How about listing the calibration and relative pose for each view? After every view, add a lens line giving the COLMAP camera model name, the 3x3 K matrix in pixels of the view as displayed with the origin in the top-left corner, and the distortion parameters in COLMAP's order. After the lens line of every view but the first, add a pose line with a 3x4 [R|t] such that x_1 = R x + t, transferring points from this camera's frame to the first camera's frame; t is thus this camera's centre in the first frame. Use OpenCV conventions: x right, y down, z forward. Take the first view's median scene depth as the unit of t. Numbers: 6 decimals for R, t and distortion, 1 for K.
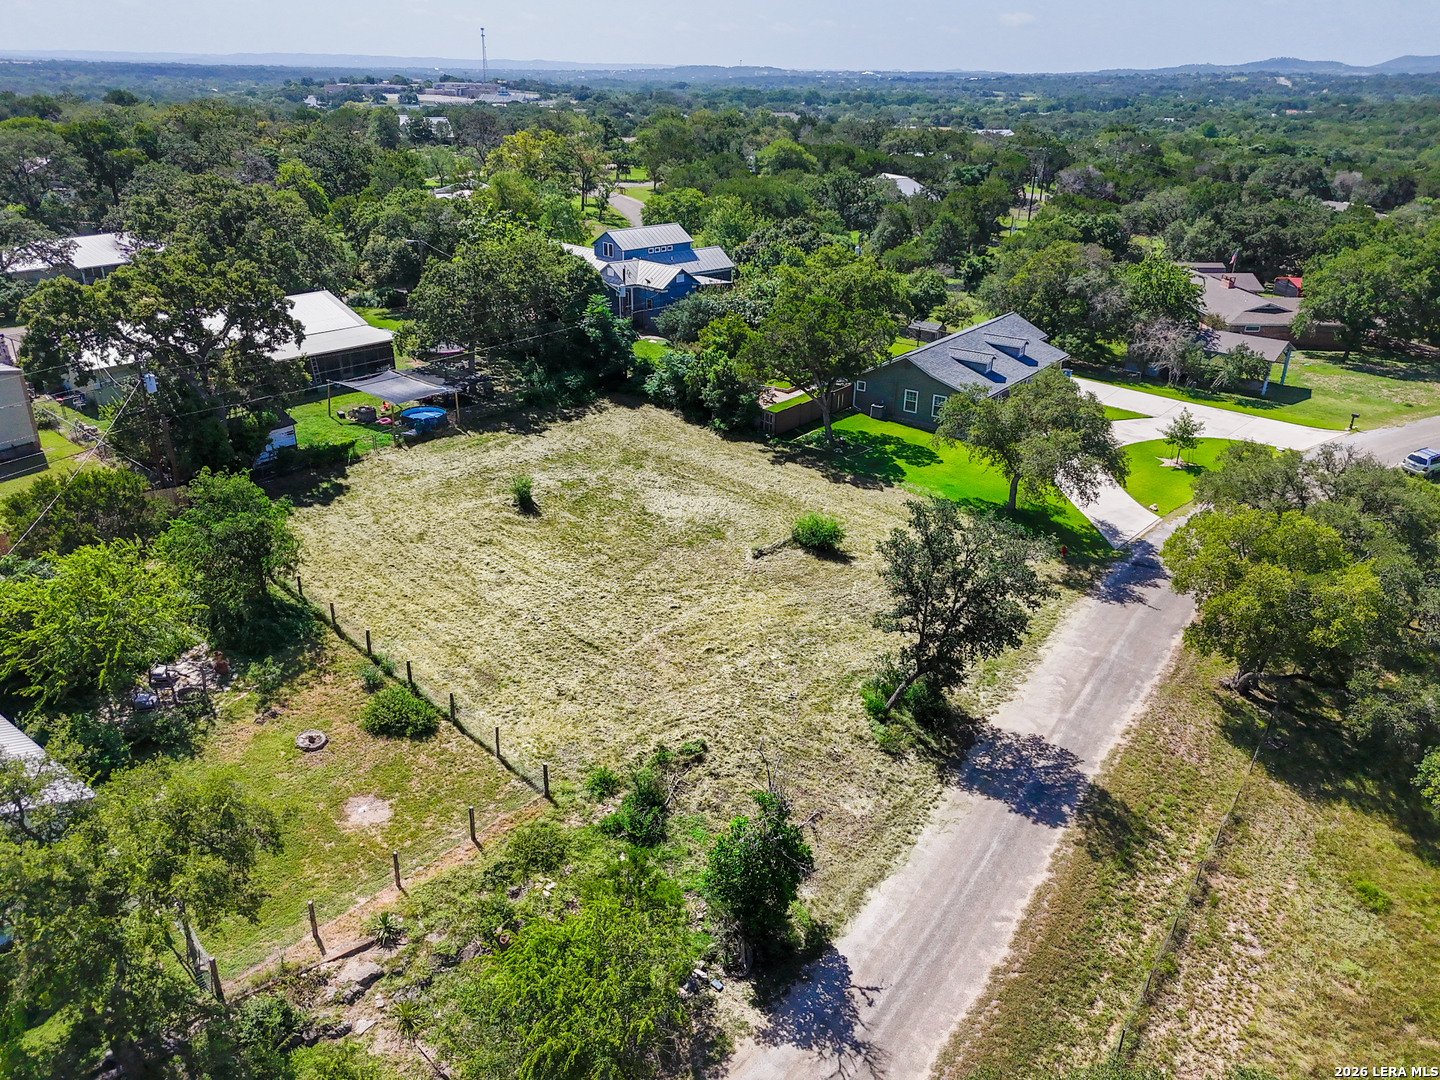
lens RADIAL K [[1060.3, 0, 713.9], [0, 1060.3, 543.8], [0, 0, 1]] dist [0.067776, -0.052813]
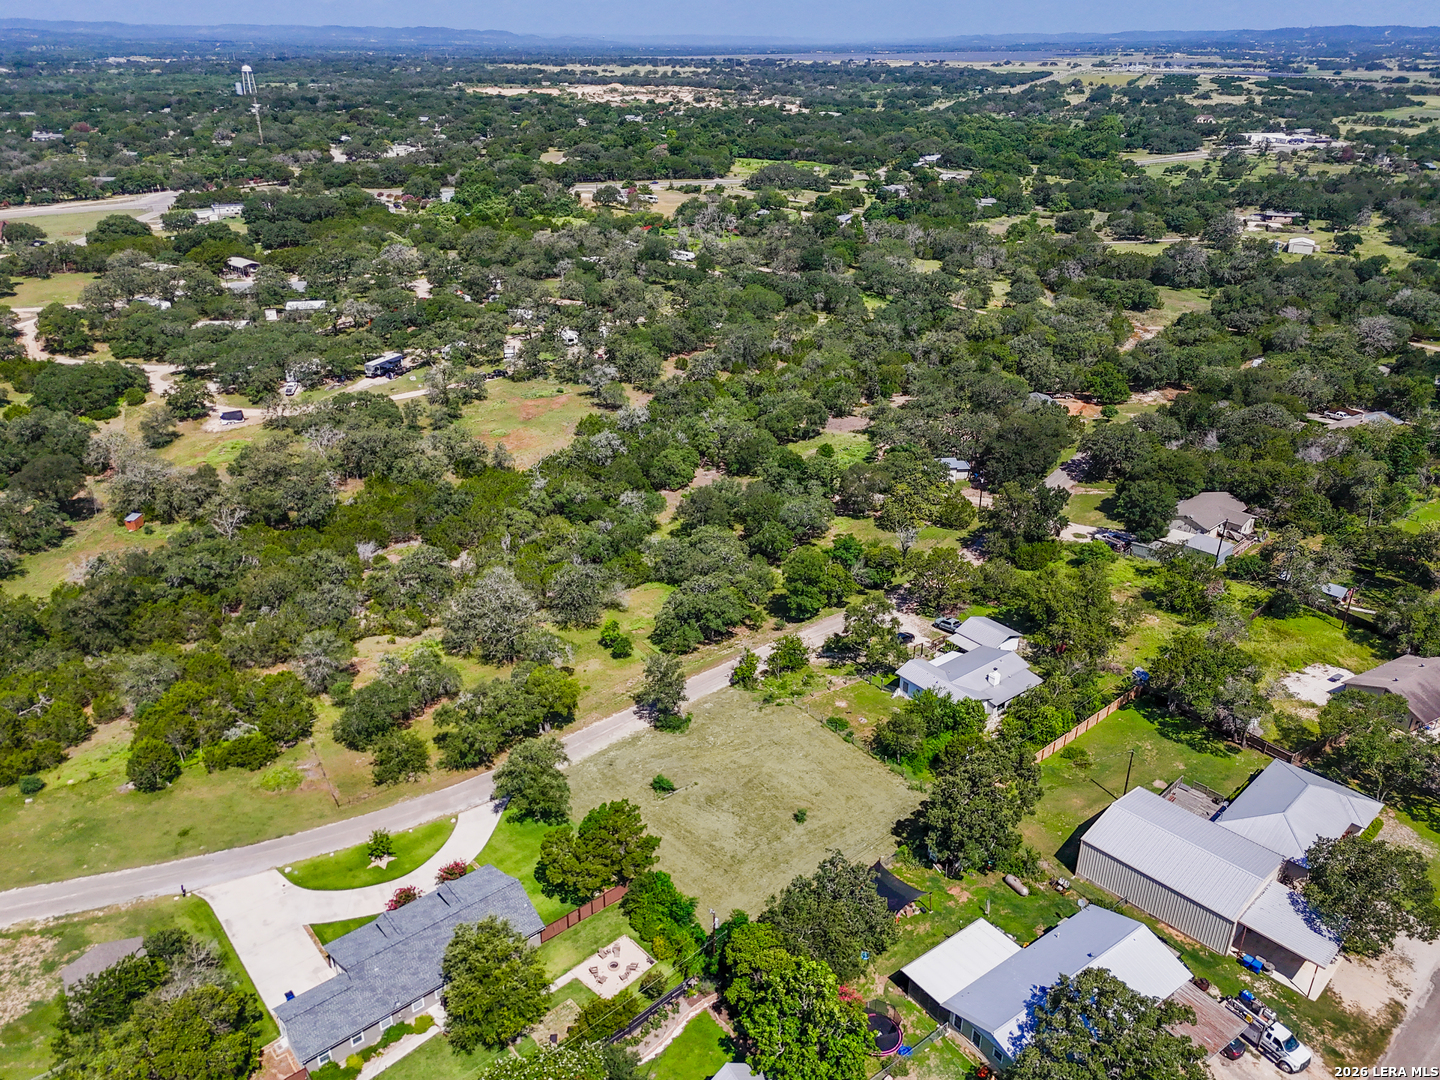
lens RADIAL K [[1060.3, 0, 714.2], [0, 1060.3, 534.1], [0, 0, 1]] dist [0.067776, -0.052813]
pose [[-0.972859, -0.113325, 0.201750, -0.476428], [0.075236, 0.669590, 0.738911, -2.446133], [-0.218827, 0.734035, -0.642890, 2.536488]]
